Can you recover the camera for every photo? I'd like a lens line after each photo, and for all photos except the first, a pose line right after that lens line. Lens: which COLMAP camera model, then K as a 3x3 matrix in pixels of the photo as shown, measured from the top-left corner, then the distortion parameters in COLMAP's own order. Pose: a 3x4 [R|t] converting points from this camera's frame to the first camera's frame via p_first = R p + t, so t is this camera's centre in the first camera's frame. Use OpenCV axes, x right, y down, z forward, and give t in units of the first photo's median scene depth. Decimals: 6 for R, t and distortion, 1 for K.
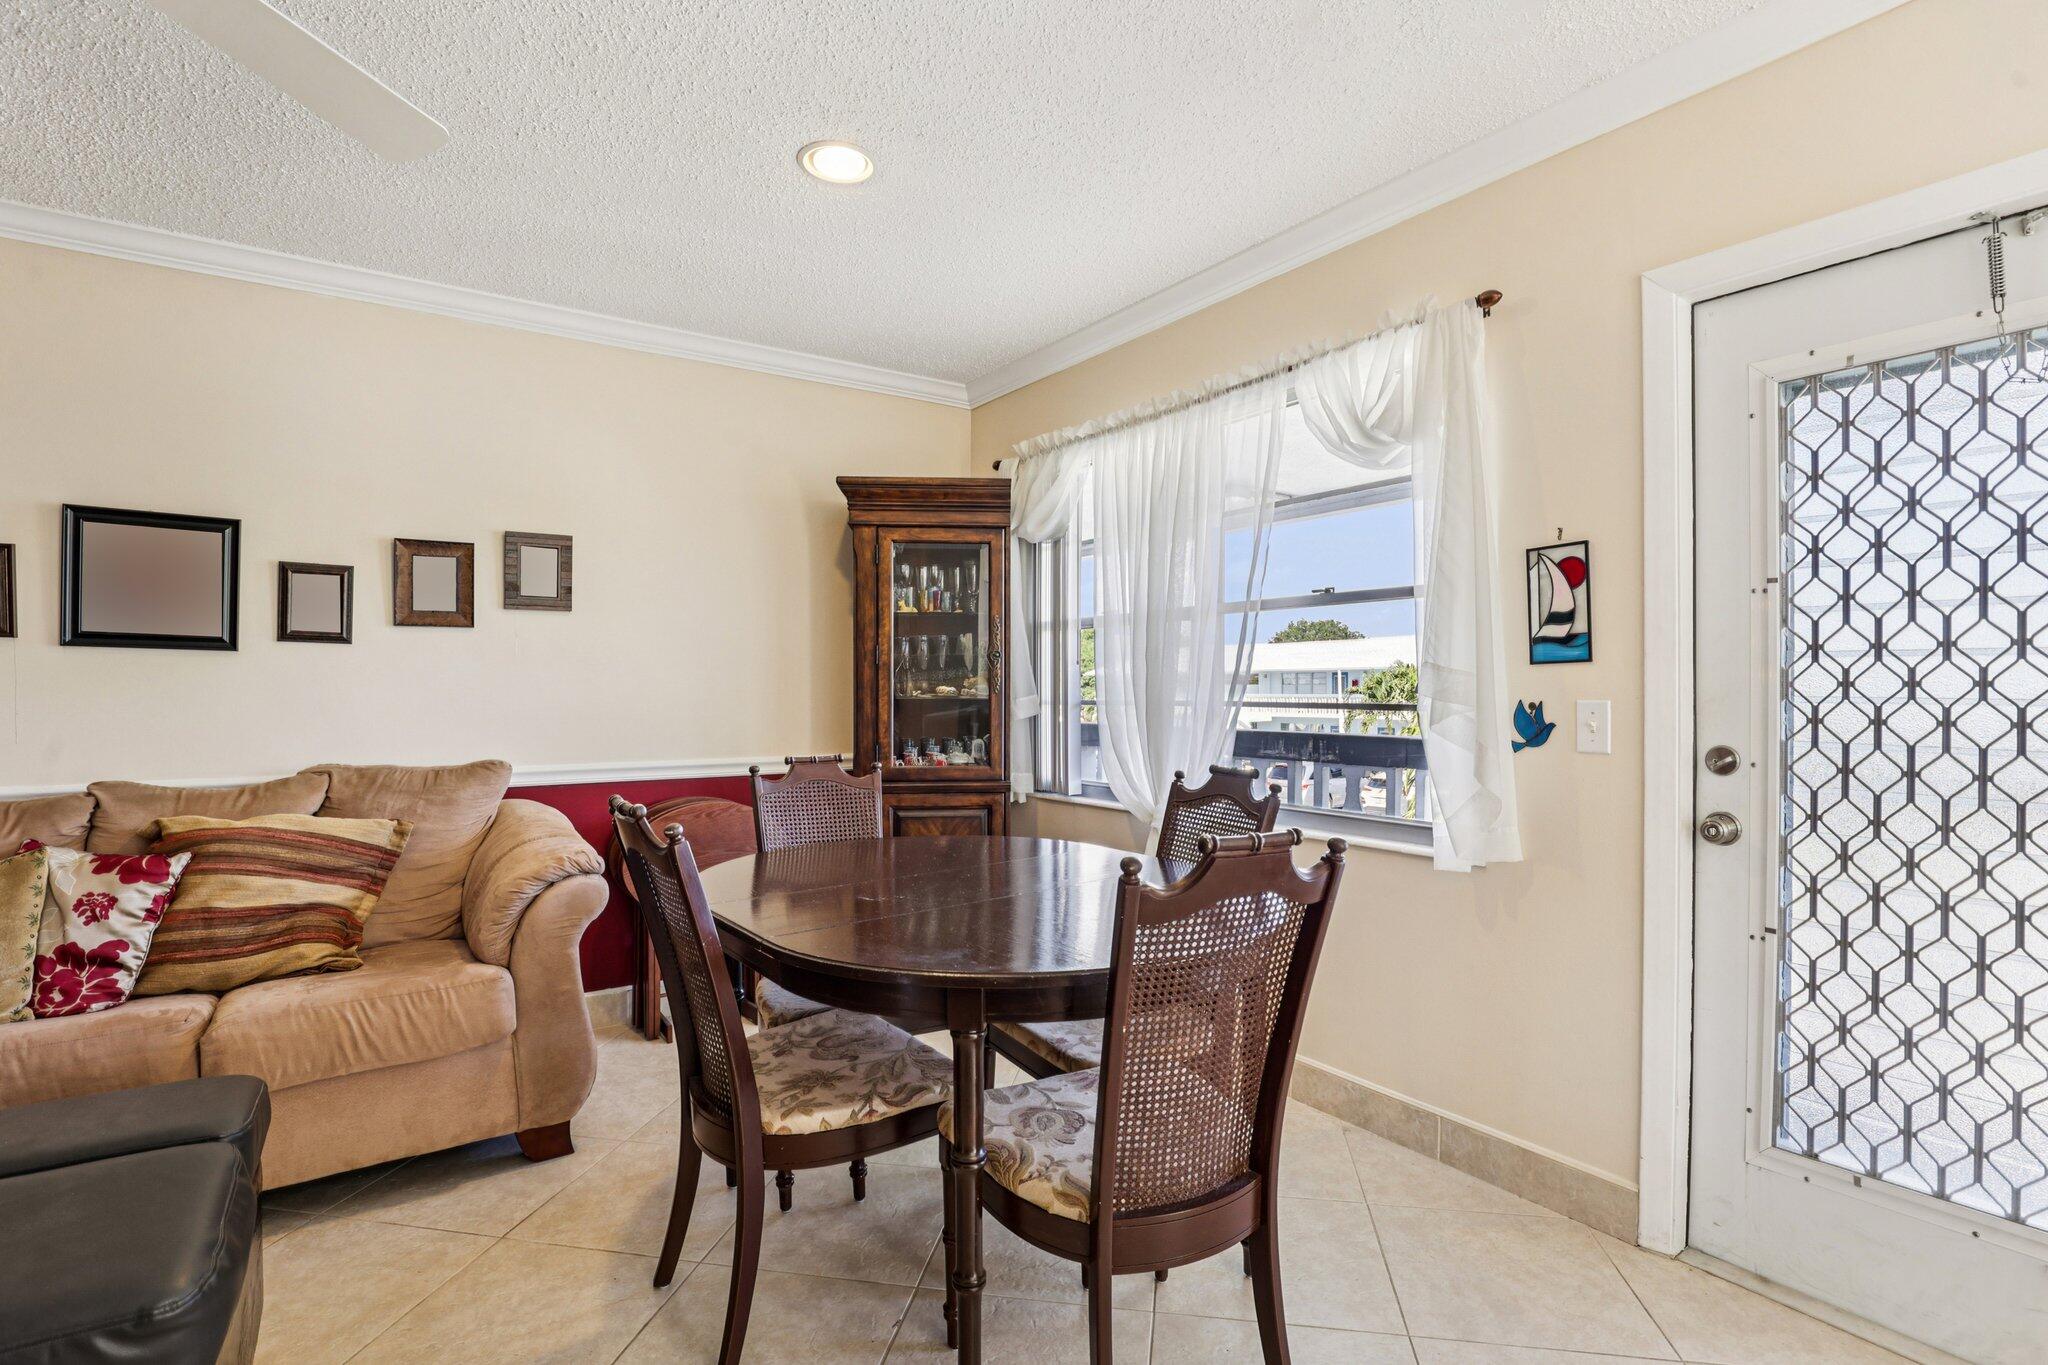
lens RADIAL K [[976.9, 0, 1025.7], [0, 976.9, 690.8], [0, 0, 1]] dist [-0.030903, 0.005041]
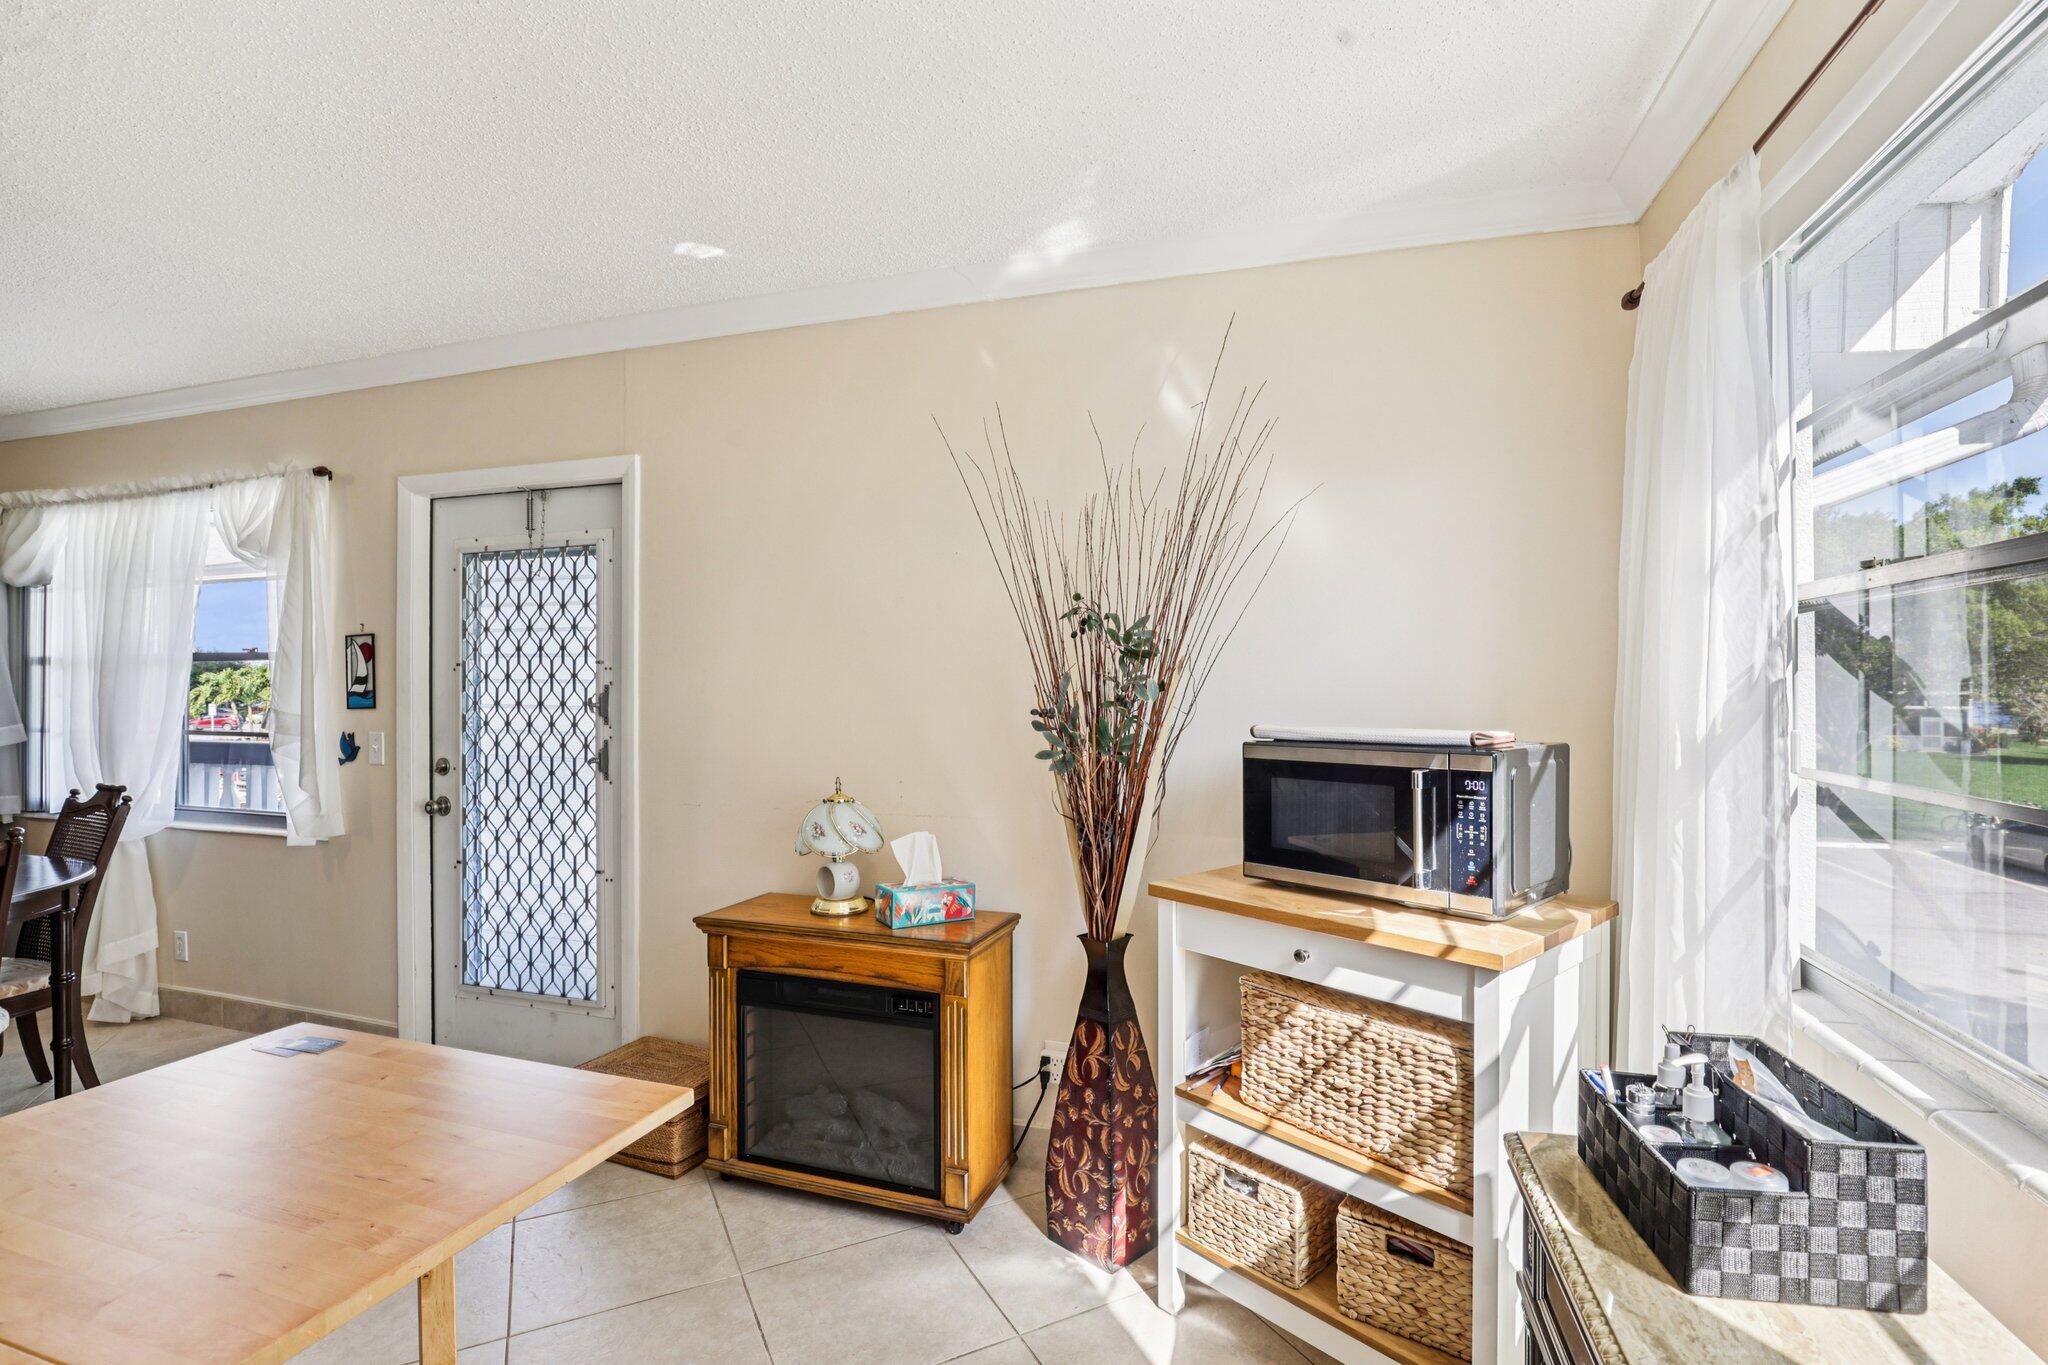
lens RADIAL K [[940.9, 0, 1020.5], [0, 940.9, 700.8], [0, 0, 1]] dist [-0.030671, 0.002086]
pose [[0.792841, 0.000998, 0.609427, 0.447021], [-0.002797, 0.999994, 0.002001, -0.044266], [-0.609422, -0.003291, 0.792840, -0.802745]]
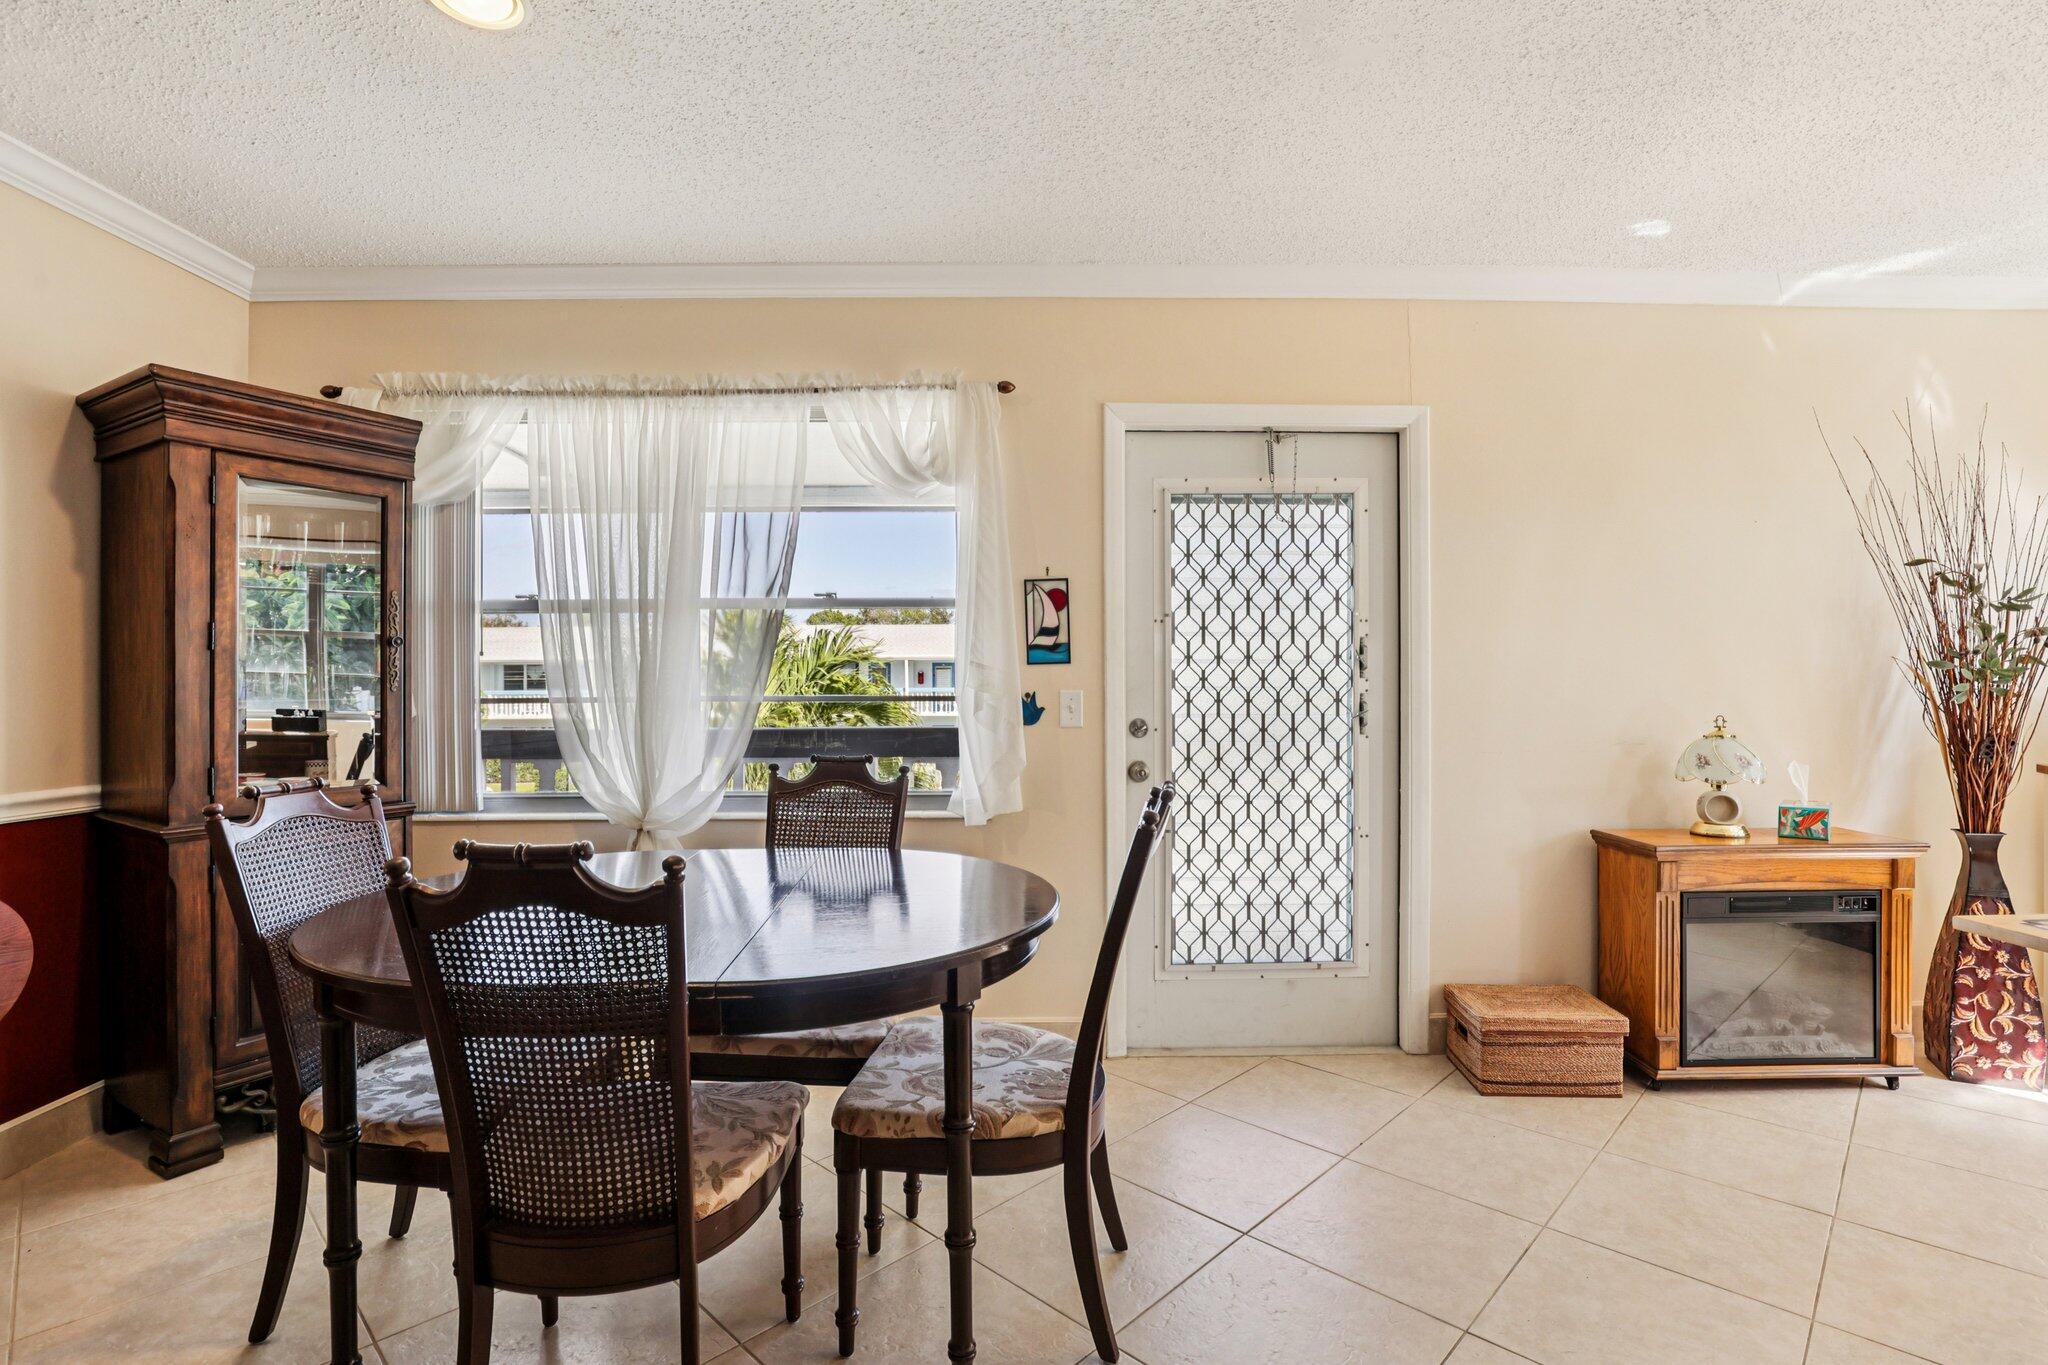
lens RADIAL K [[976.9, 0, 1030.8], [0, 976.9, 685.5], [0, 0, 1]] dist [-0.030903, 0.005041]
pose [[0.557334, -0.004453, 0.830276, -0.581742], [0.006191, 0.999980, 0.001207, 0.000121], [-0.830265, 0.004468, 0.557351, 0.221062]]
